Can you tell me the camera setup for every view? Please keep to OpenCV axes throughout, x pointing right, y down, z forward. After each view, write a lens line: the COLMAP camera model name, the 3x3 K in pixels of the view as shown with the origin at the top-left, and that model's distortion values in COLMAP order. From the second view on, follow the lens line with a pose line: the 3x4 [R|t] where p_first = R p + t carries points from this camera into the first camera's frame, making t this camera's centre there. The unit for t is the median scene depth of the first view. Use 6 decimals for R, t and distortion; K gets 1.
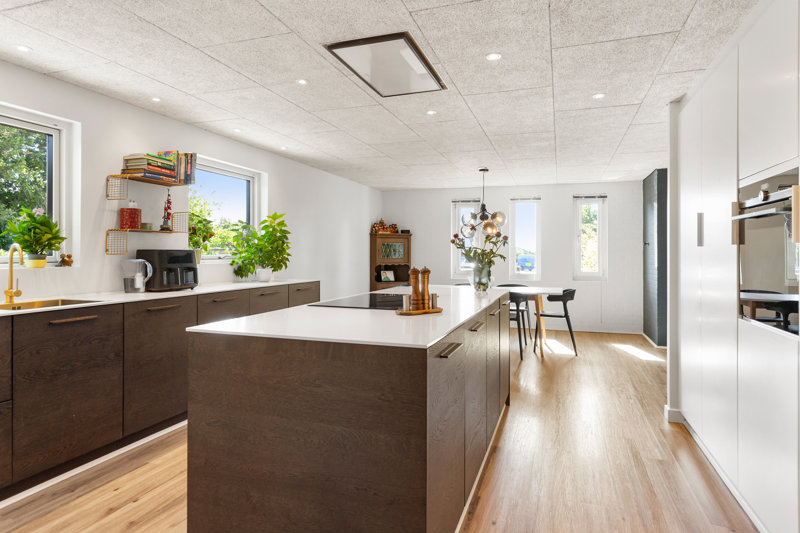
lens RADIAL K [[499.2, 0, 396.7], [0, 499.2, 250.7], [0, 0, 1]] dist [-0.001144, -0.000309]
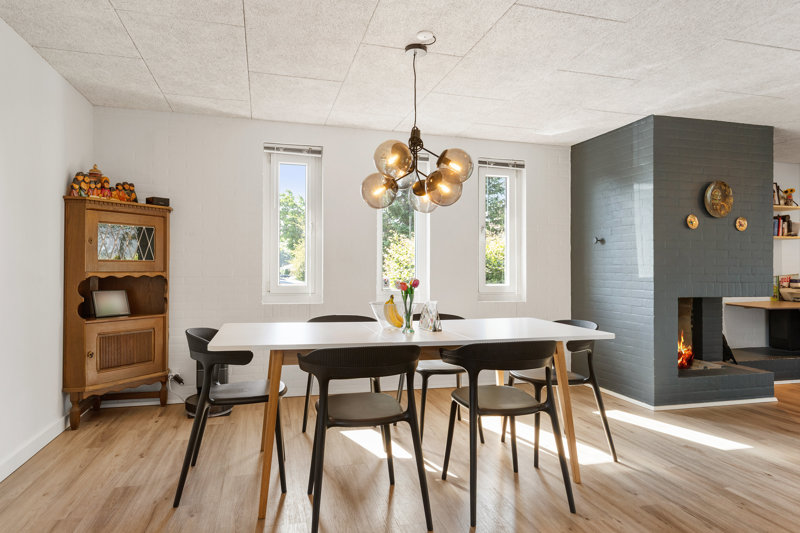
lens RADIAL K [[522.1, 0, 418.8], [0, 522.1, 259.5], [0, 0, 1]] dist [-0.000663, -0.000269]
pose [[0.819928, 0.014863, 0.572274, -0.123126], [-0.008525, 0.999869, -0.013754, 0.038104], [-0.572404, 0.006399, 0.819947, 1.057901]]
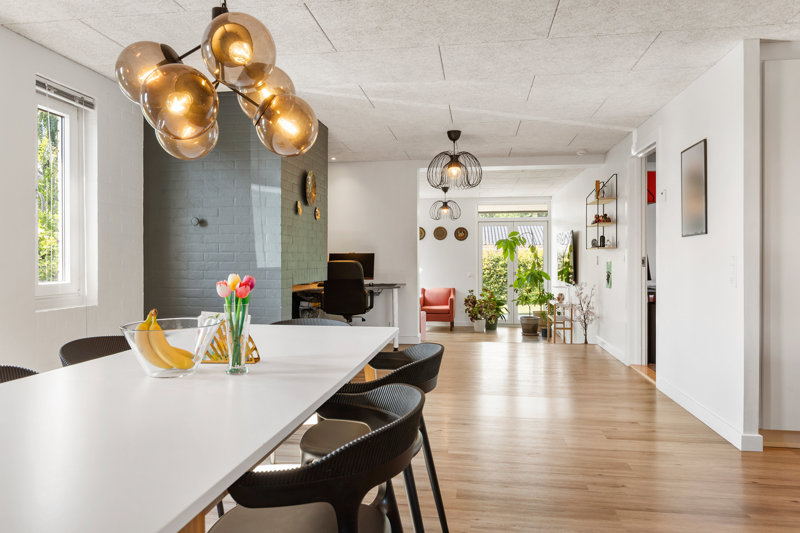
lens RADIAL K [[530.7, 0, 400.0], [0, 530.7, 266.5], [0, 0, 1]] dist [-0.005963, -0.003387]
pose [[-0.179892, -0.017917, 0.983523, -0.146541], [-0.007976, 0.999828, 0.016755, 0.037820], [-0.983654, -0.004831, -0.180004, 1.614590]]
